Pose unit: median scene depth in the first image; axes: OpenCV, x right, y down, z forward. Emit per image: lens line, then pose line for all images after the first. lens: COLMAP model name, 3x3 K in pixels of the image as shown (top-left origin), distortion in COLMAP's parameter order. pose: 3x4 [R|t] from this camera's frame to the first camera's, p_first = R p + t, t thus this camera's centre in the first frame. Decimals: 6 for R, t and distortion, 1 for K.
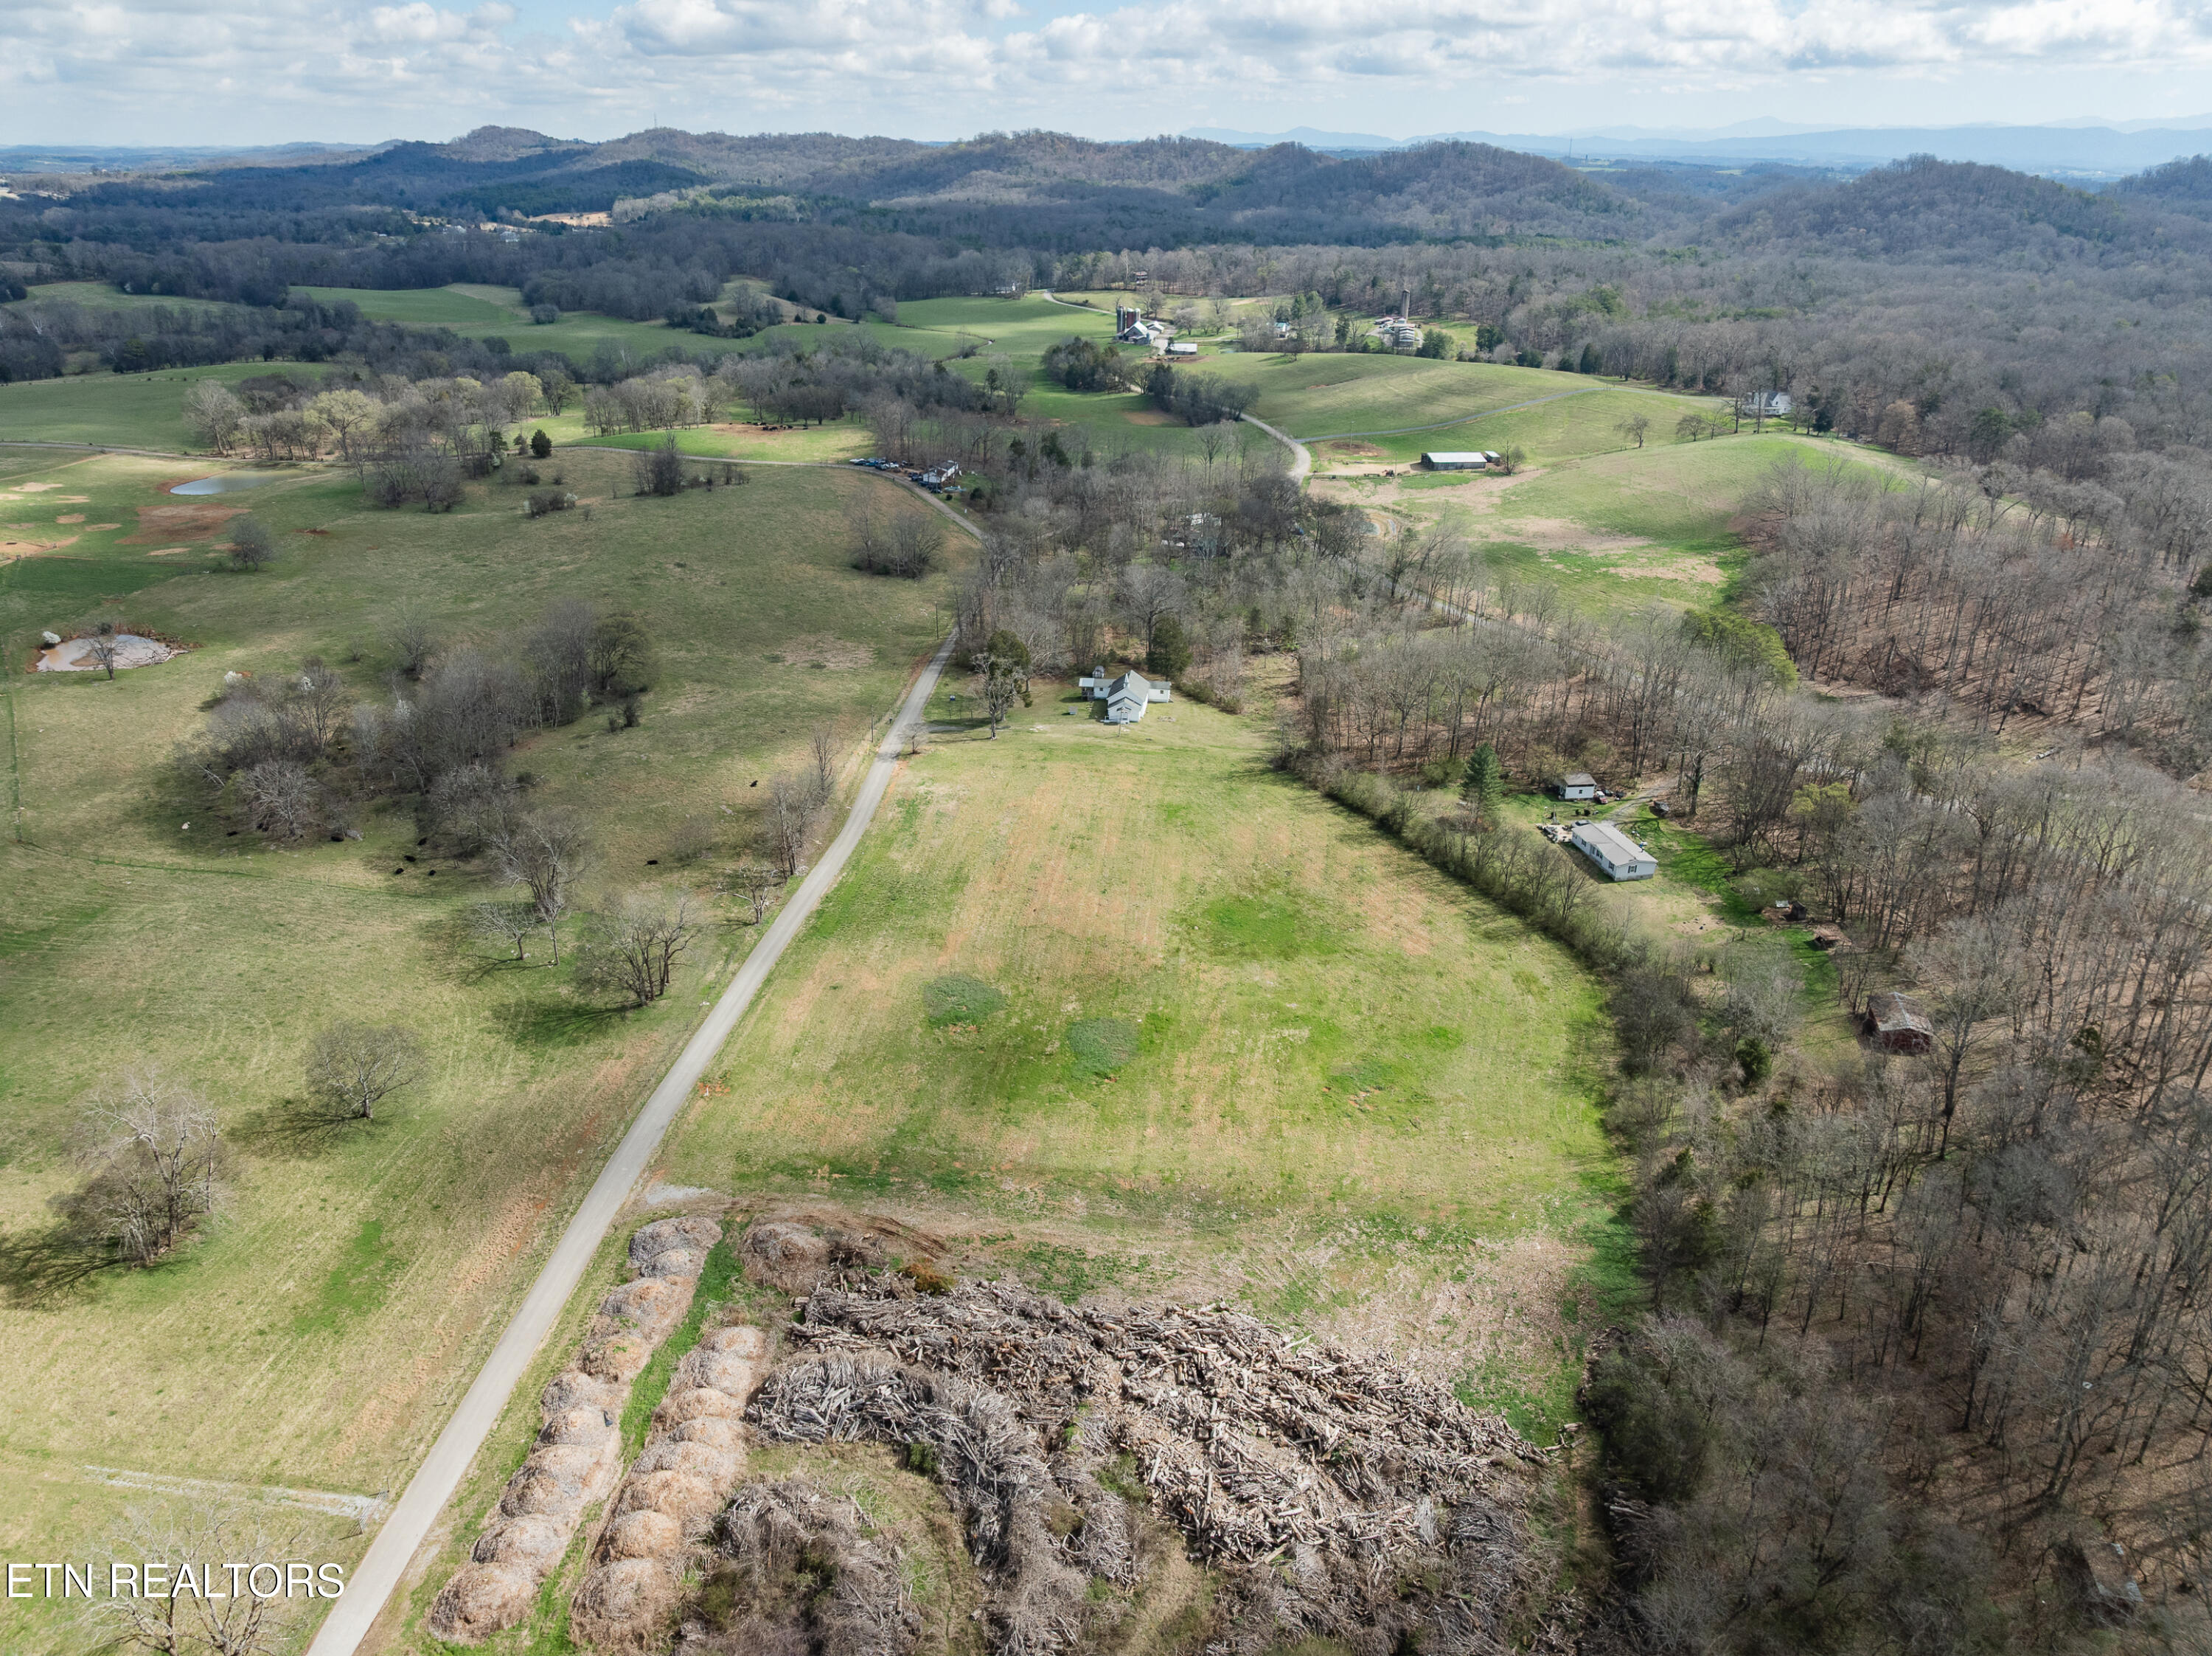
lens RADIAL K [[1565.4, 0, 1111.0], [0, 1565.4, 825.3], [0, 0, 1]] dist [-0.046649, 0.014536]
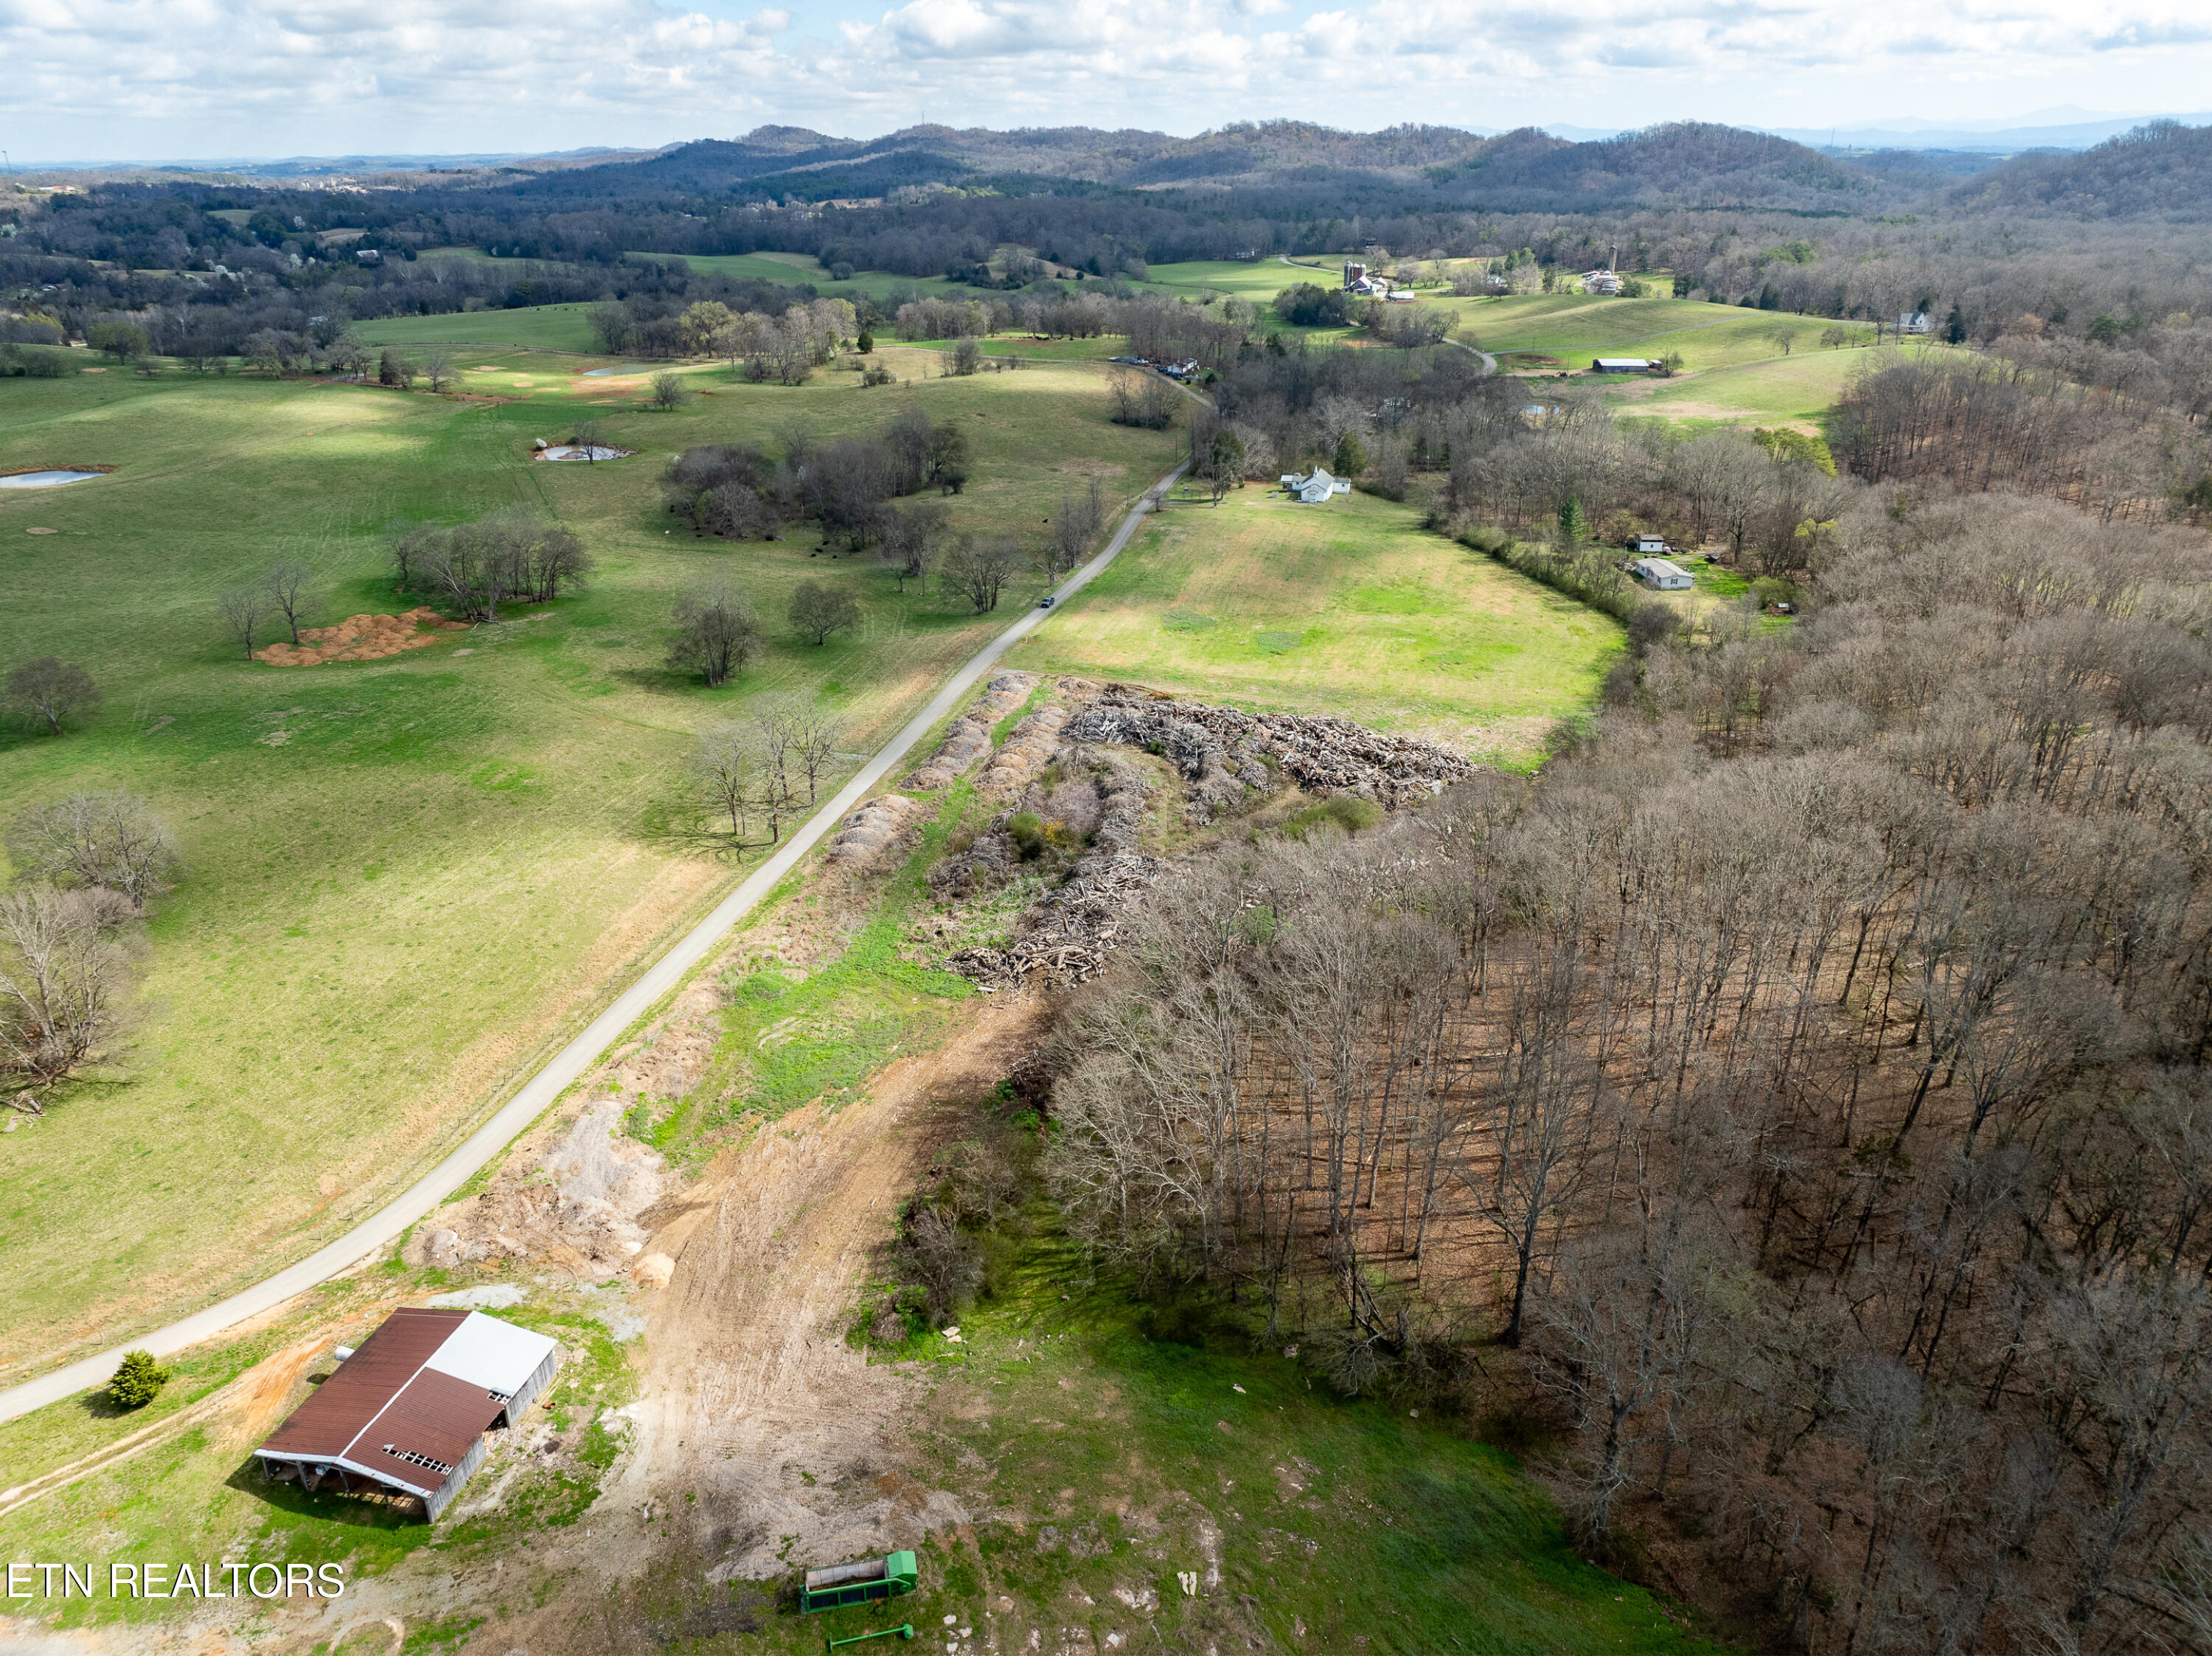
lens RADIAL K [[1557.2, 0, 1116.4], [0, 1557.2, 834.2], [0, 0, 1]] dist [-0.041208, 0.002459]
pose [[0.989587, 0.044899, -0.136757, 0.011874], [-0.044039, 0.998986, 0.009303, 0.069475], [0.137036, -0.003183, 0.990561, -0.112691]]
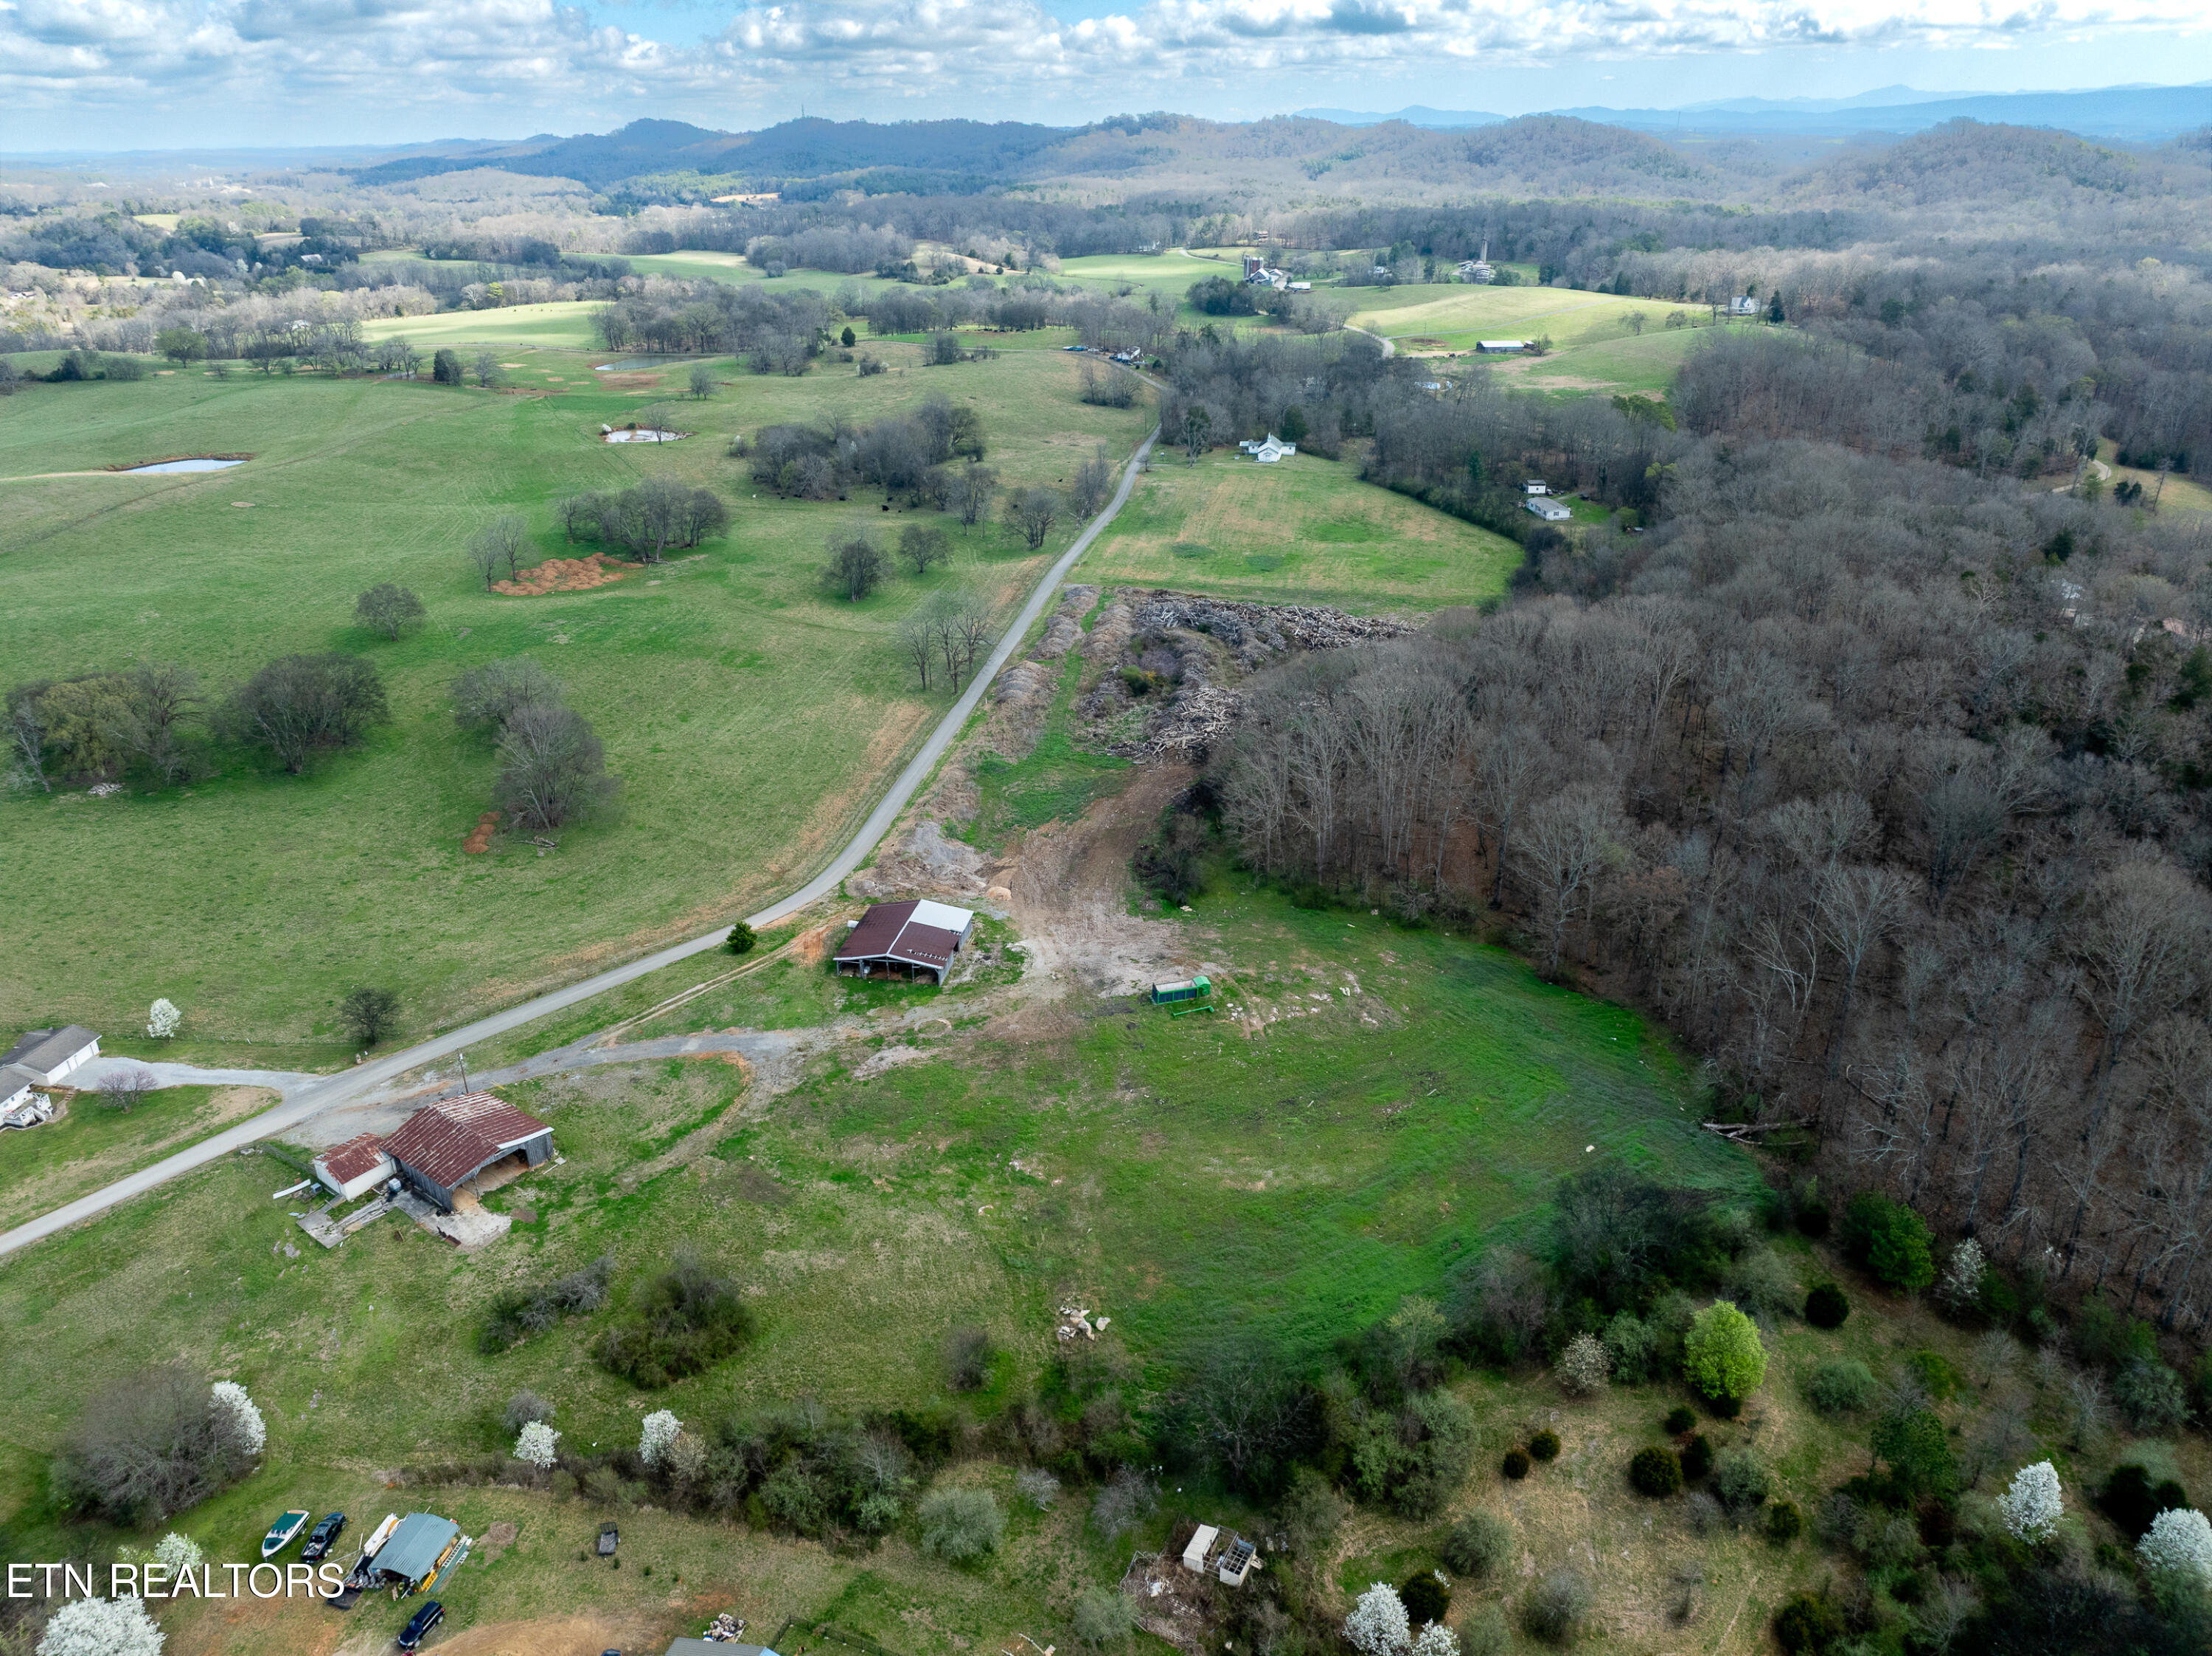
lens RADIAL K [[1557.2, 0, 1116.4], [0, 1557.2, 834.2], [0, 0, 1]] dist [-0.041208, 0.002459]
pose [[0.997846, 0.008046, -0.065100, -0.013522], [-0.007018, 0.999847, 0.016001, 0.099182], [0.065219, -0.015510, 0.997750, -0.217953]]
